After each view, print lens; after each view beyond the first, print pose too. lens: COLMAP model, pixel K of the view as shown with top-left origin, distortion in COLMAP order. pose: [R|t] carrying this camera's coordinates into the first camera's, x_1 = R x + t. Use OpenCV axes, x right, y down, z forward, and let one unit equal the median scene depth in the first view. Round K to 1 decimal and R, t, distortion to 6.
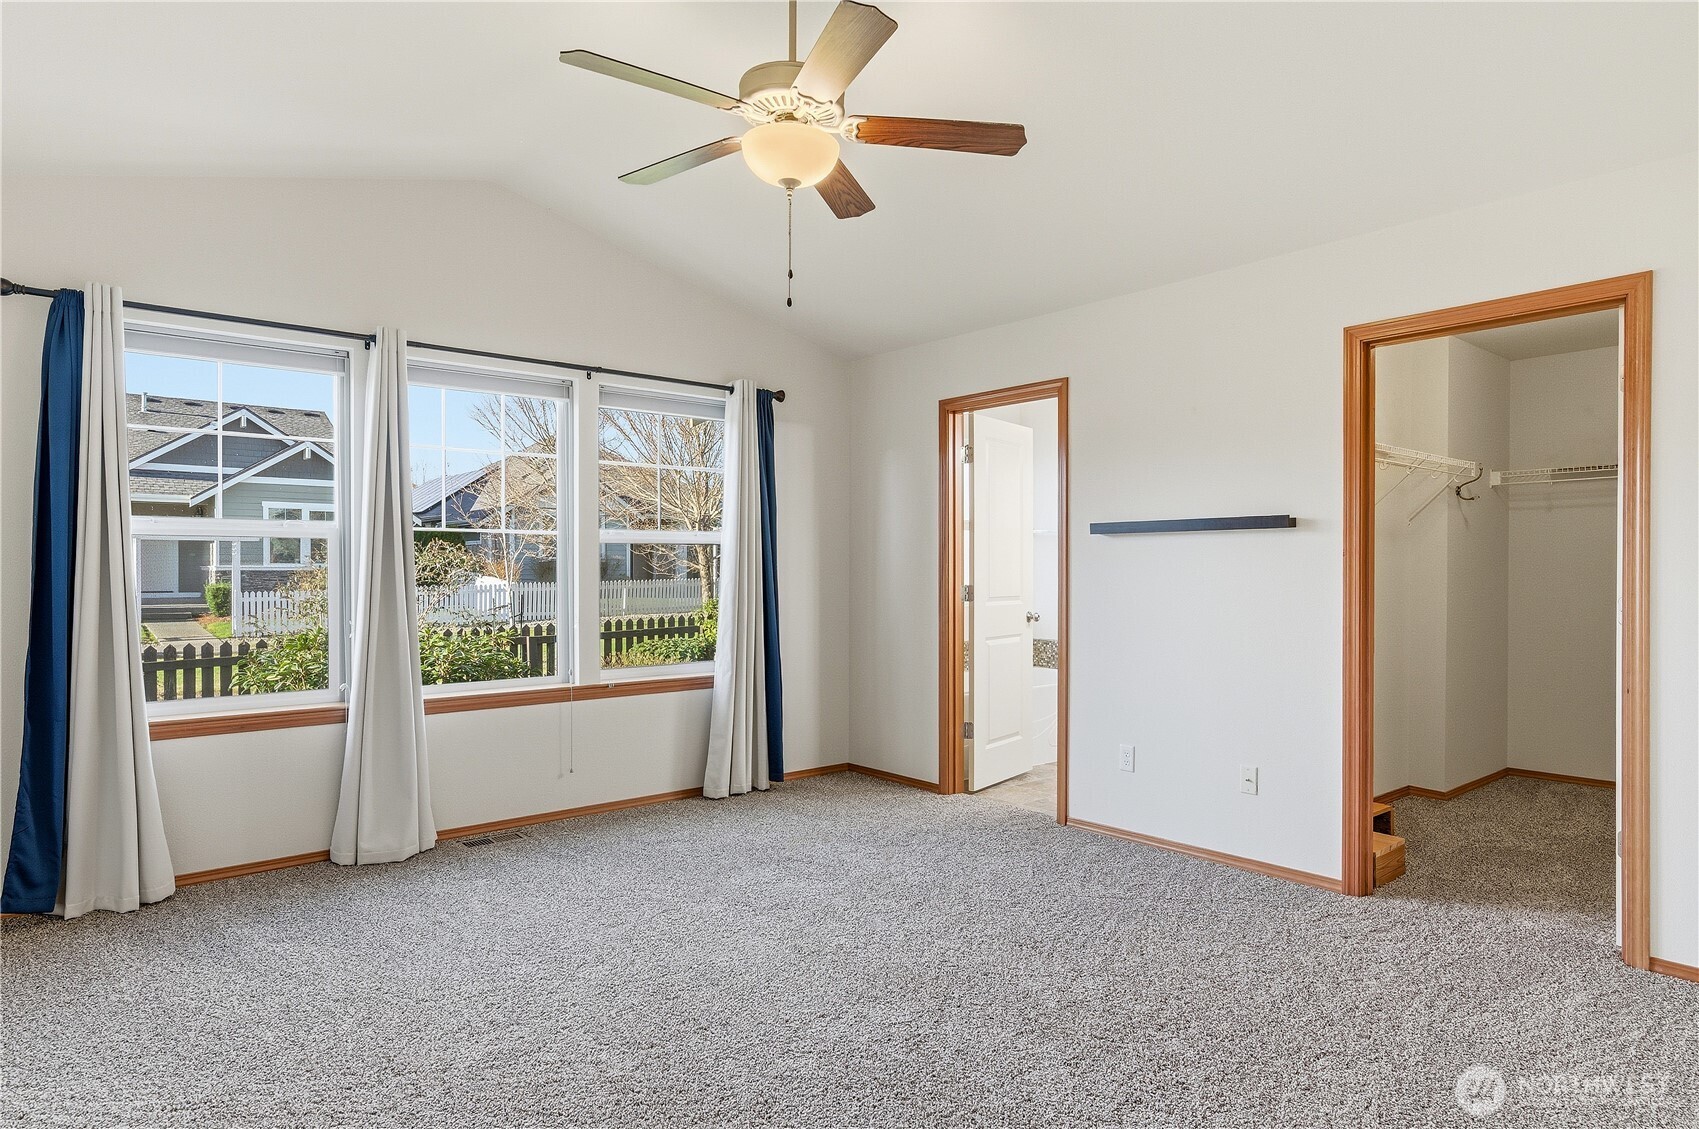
lens RADIAL K [[982.8, 0, 859.6], [0, 982.8, 577.0], [0, 0, 1]] dist [-0.001403, 0.000839]
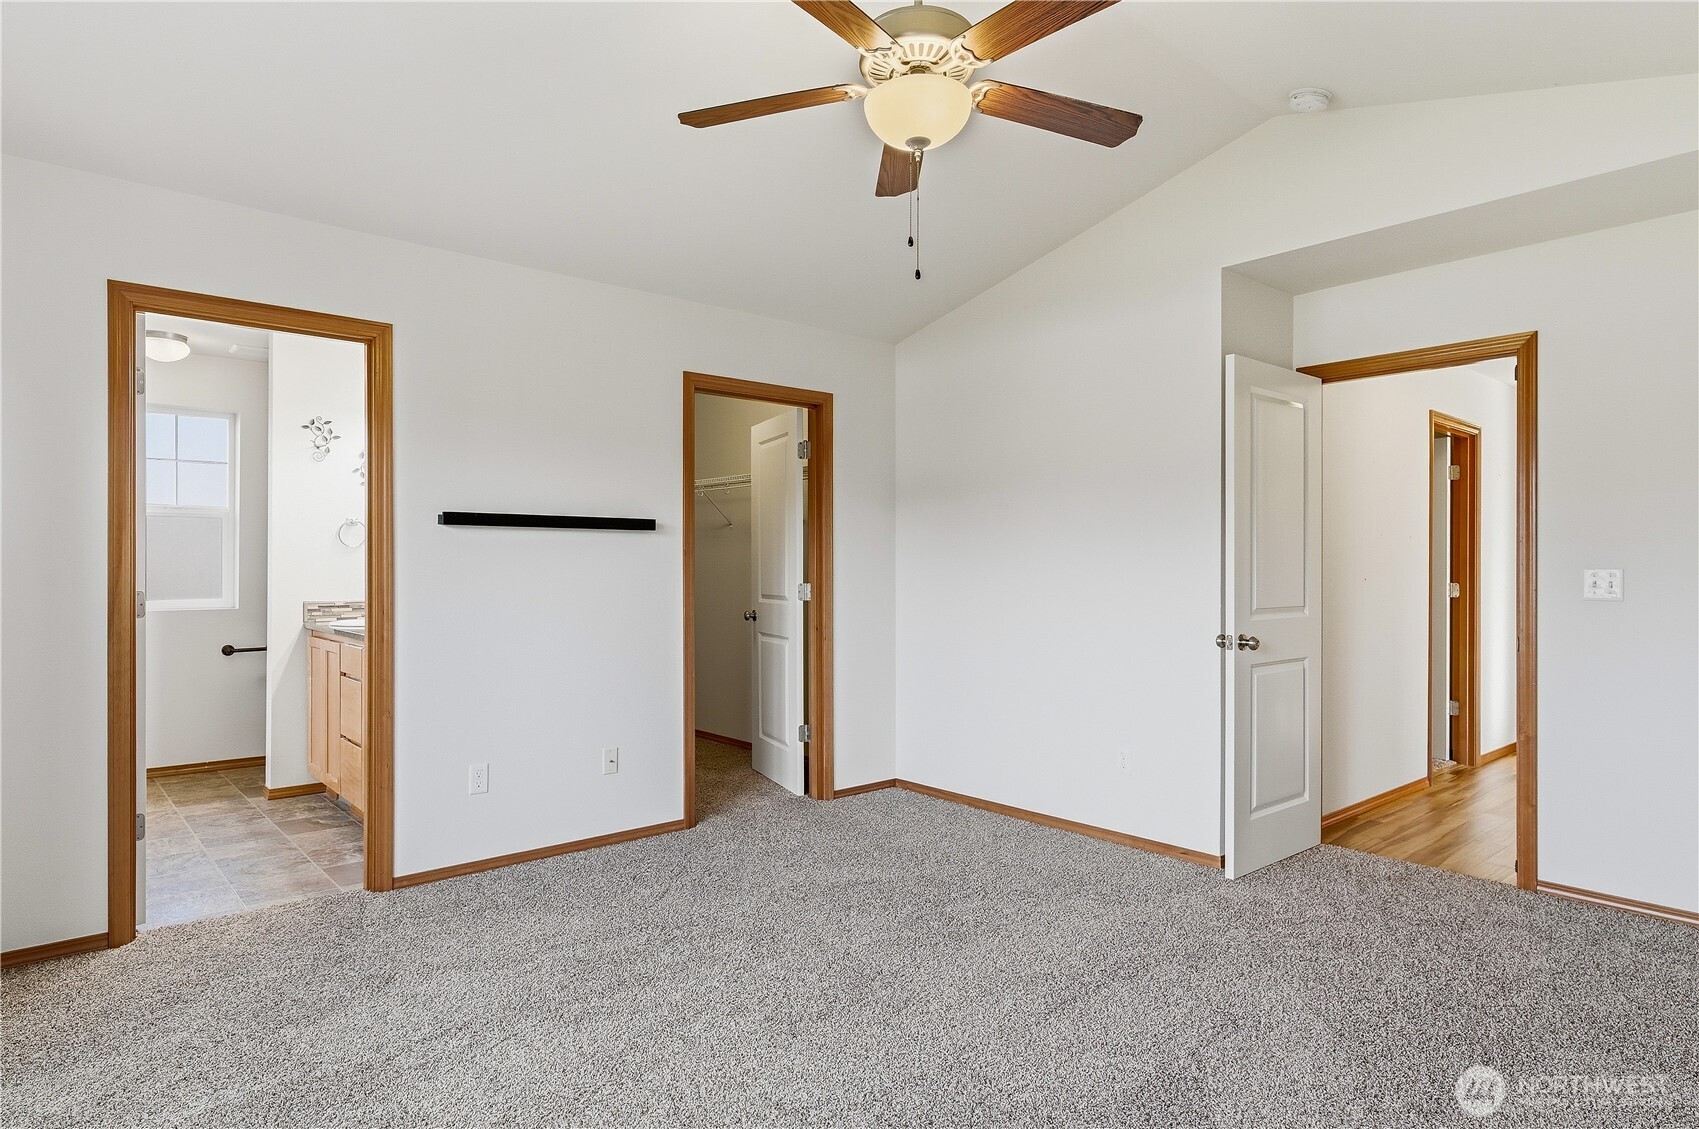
lens RADIAL K [[939.0, 0, 849.5], [0, 939.0, 564.5], [0, 0, 1]] dist [-0.001482, 0.000152]
pose [[0.017271, -0.004681, 0.999840, -0.658888], [0.002416, 0.999986, 0.004639, -0.014640], [-0.999848, 0.002336, 0.017282, 0.748110]]
